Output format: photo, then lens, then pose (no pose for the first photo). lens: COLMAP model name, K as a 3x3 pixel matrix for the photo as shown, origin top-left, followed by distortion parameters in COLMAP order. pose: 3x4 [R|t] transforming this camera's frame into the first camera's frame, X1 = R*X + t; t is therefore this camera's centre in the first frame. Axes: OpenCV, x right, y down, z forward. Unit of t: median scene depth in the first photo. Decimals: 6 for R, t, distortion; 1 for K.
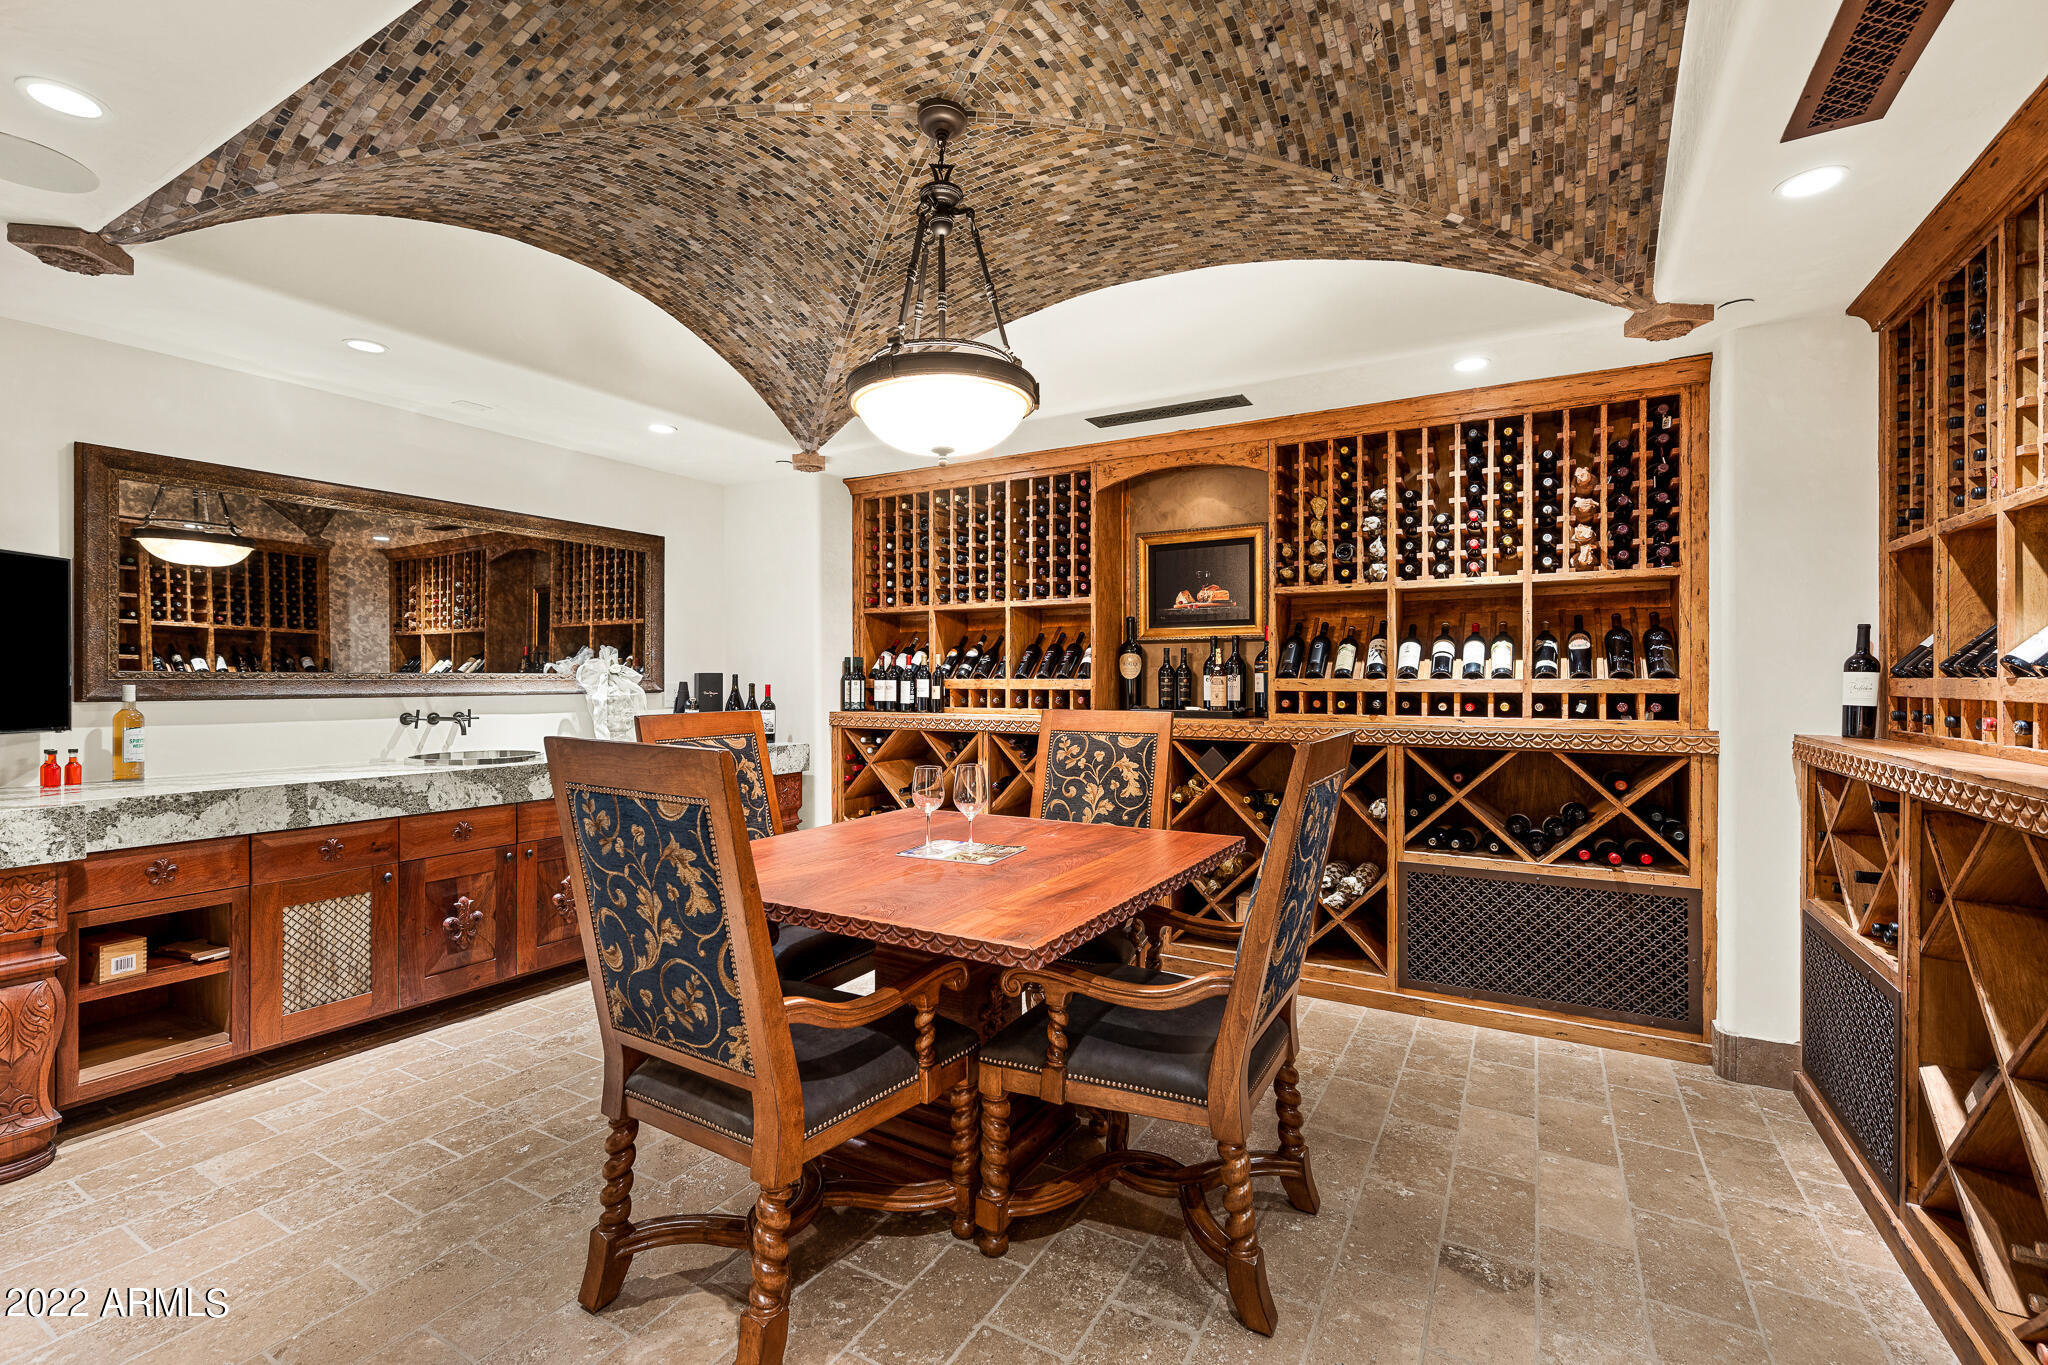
lens RADIAL K [[882.5, 0, 1018.6], [0, 882.5, 683.0], [0, 0, 1]] dist [-0.003740, 0.000603]
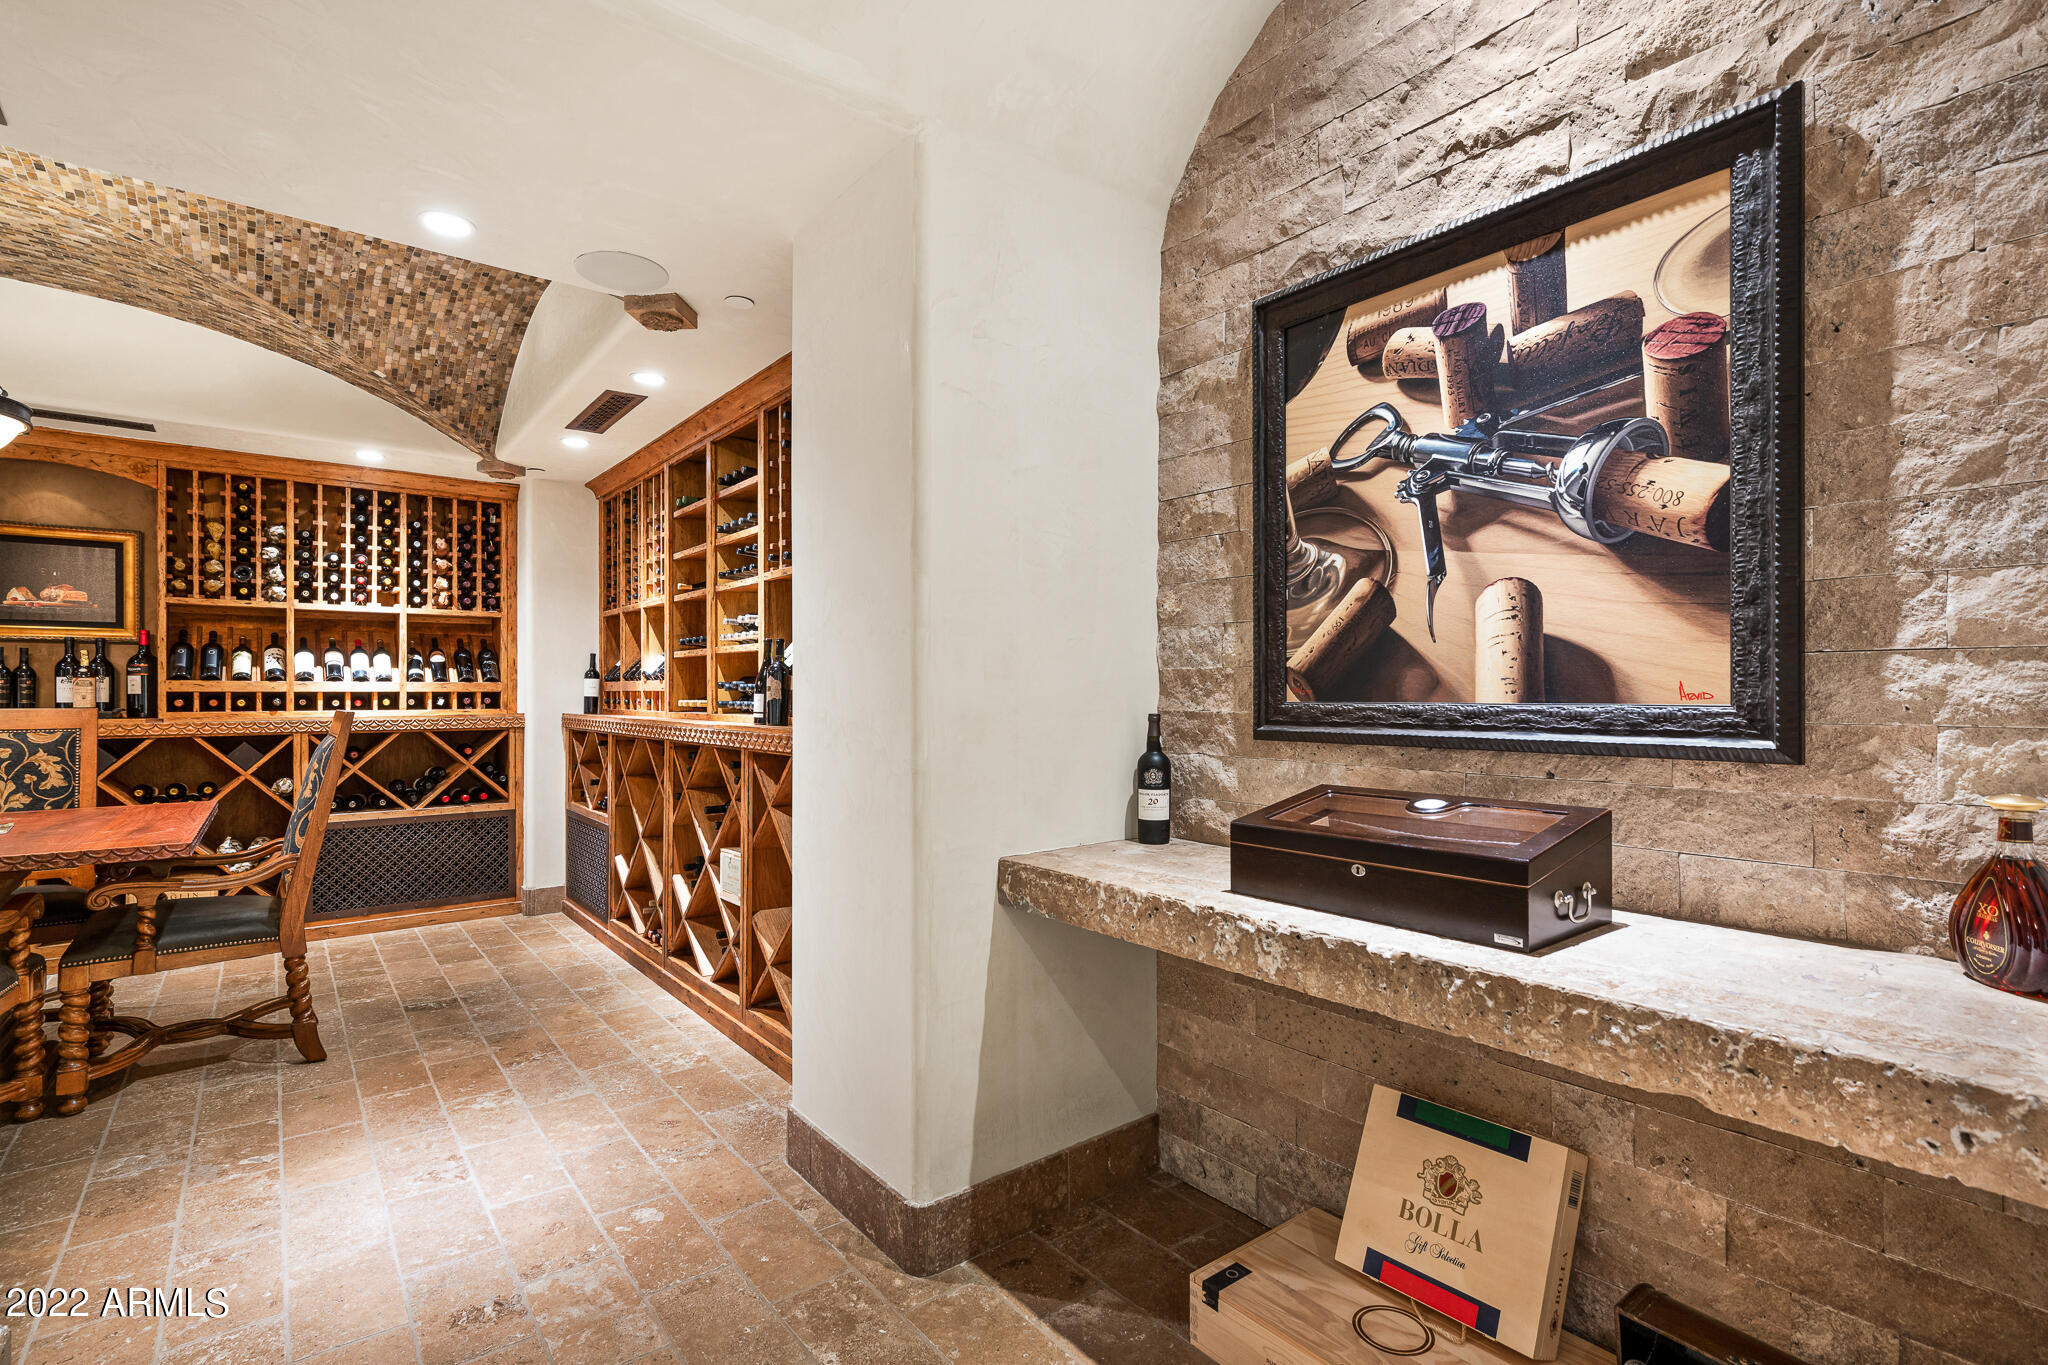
lens RADIAL K [[971.3, 0, 1017.7], [0, 971.3, 685.8], [0, 0, 1]] dist [0.000264, 0.001336]
pose [[0.375123, 0.005936, 0.926956, -0.519952], [0.004595, 0.999955, -0.008263, 0.019943], [-0.926964, 0.007359, 0.375079, -0.517889]]
